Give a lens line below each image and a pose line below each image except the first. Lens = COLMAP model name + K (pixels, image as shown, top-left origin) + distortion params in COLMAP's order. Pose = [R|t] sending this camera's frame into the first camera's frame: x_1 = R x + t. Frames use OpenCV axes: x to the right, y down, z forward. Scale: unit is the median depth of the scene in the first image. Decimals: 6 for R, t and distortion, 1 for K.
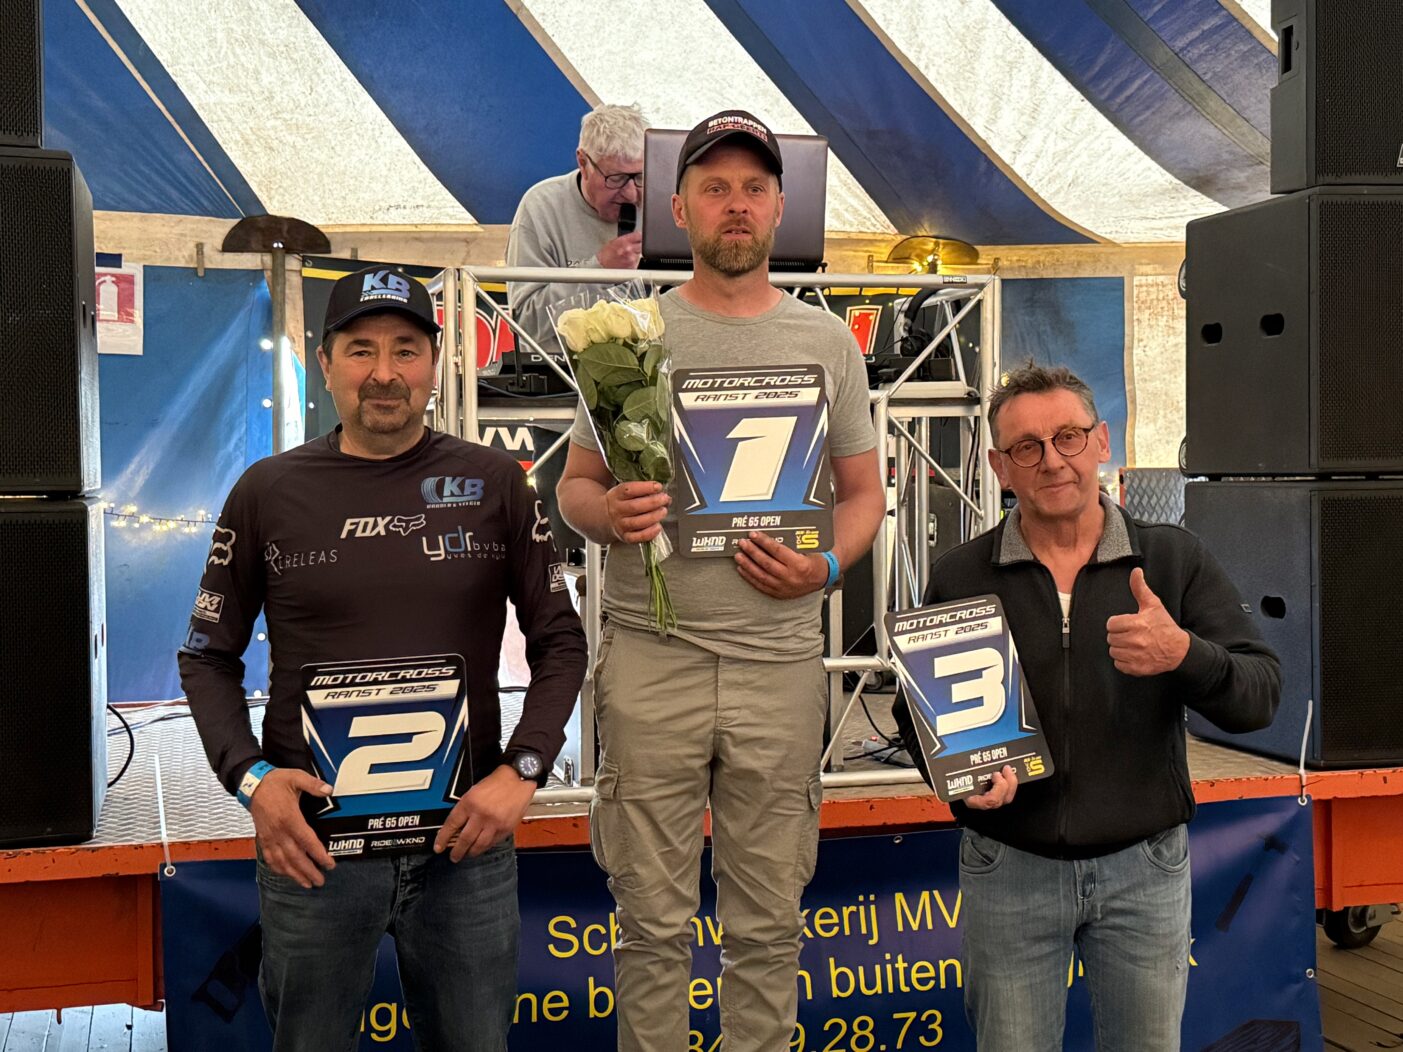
lens RADIAL K [[1881.9, 0, 696.1], [0, 1881.9, 526.1], [0, 0, 1]] dist [0.096735, 0.000000]
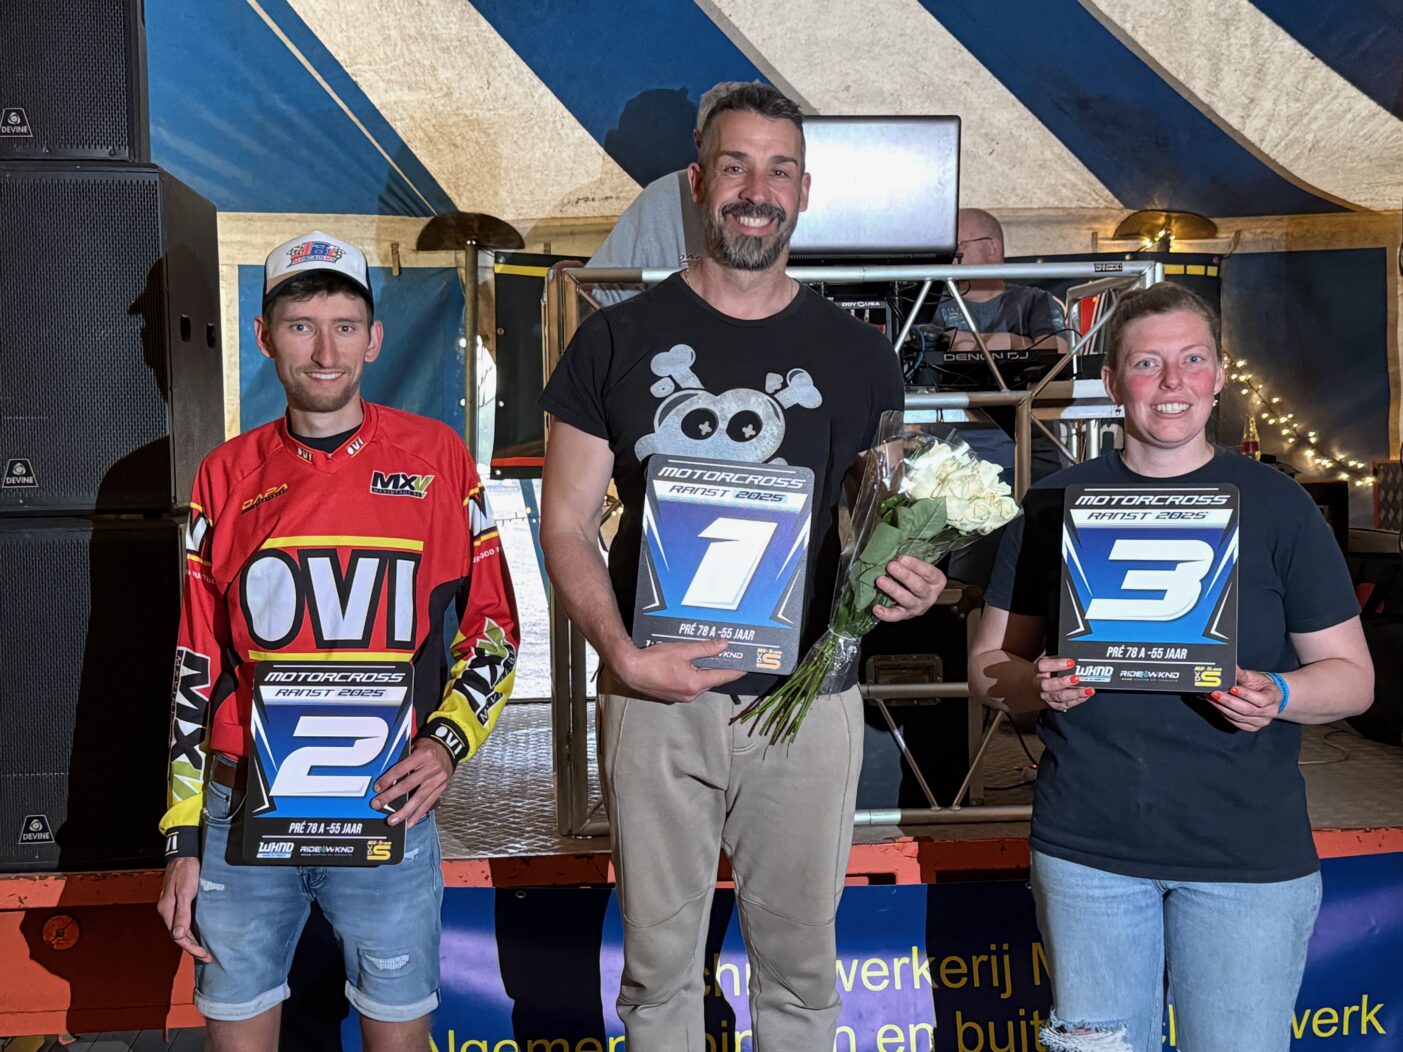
lens RADIAL K [[1881.9, 0, 701.8], [0, 1881.9, 522.1], [0, 0, 1]] dist [0.096735, 0.000000]
pose [[0.984956, -0.000232, -0.172804, 0.073616], [0.002379, 0.999923, 0.012218, -0.014310], [0.172788, -0.012445, 0.984880, 0.049305]]
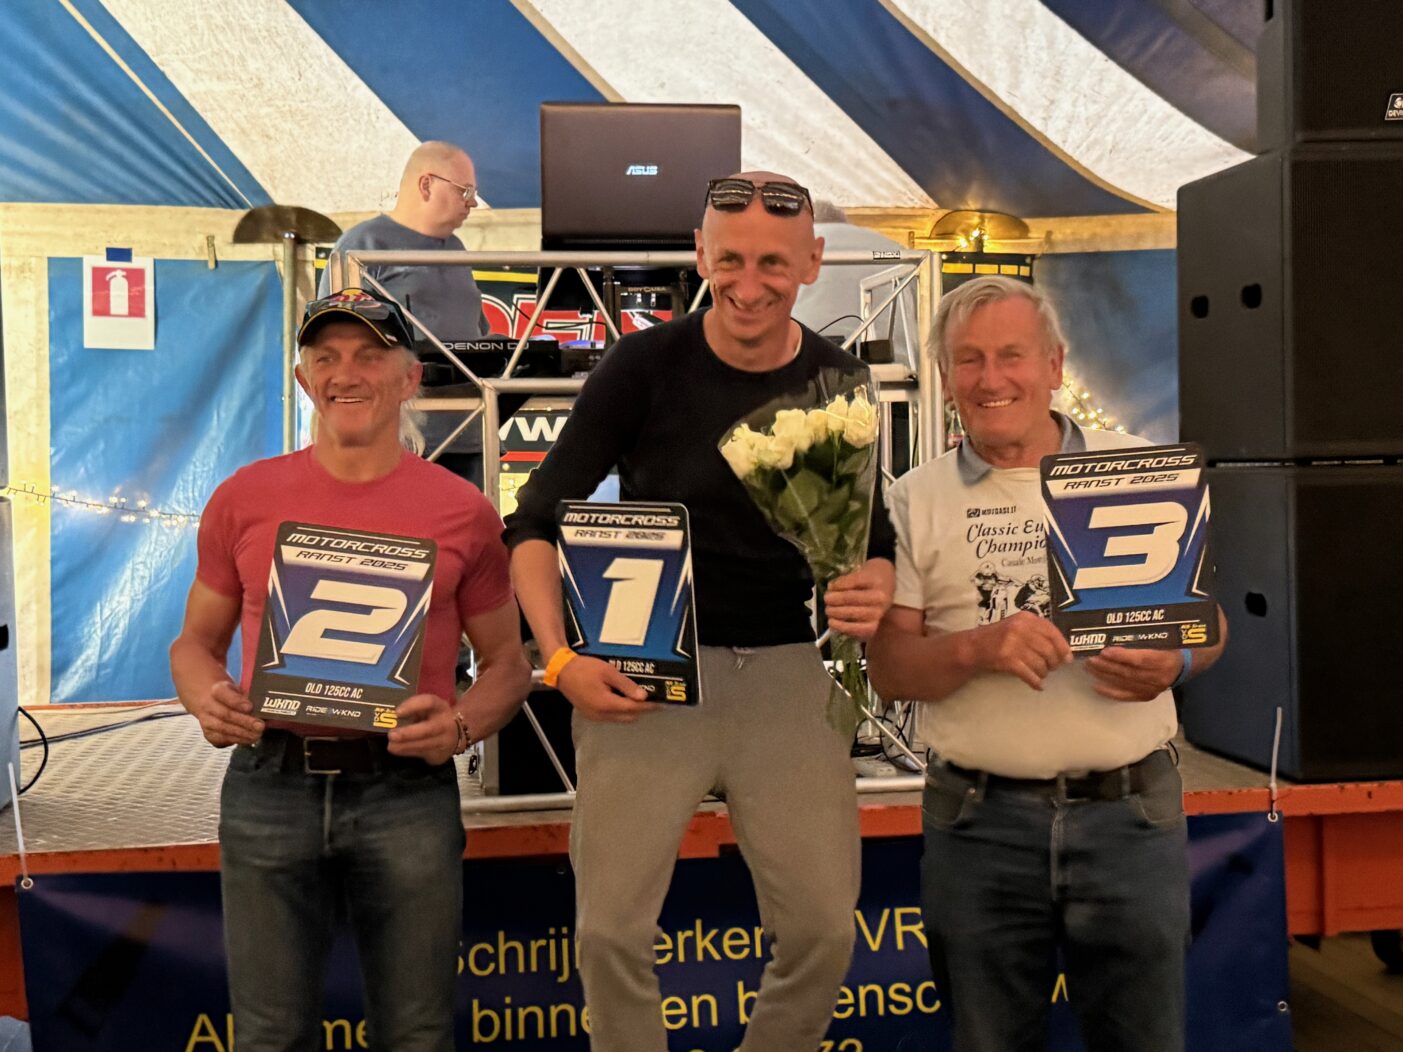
lens RADIAL K [[1881.9, 0, 706.4], [0, 1881.9, 523.7], [0, 0, 1]] dist [0.096735, 0.000000]
pose [[0.994109, -0.006417, -0.108195, 0.107342], [0.007131, 0.999955, 0.006215, -0.003113], [0.108150, -0.006950, 0.994110, 0.046209]]
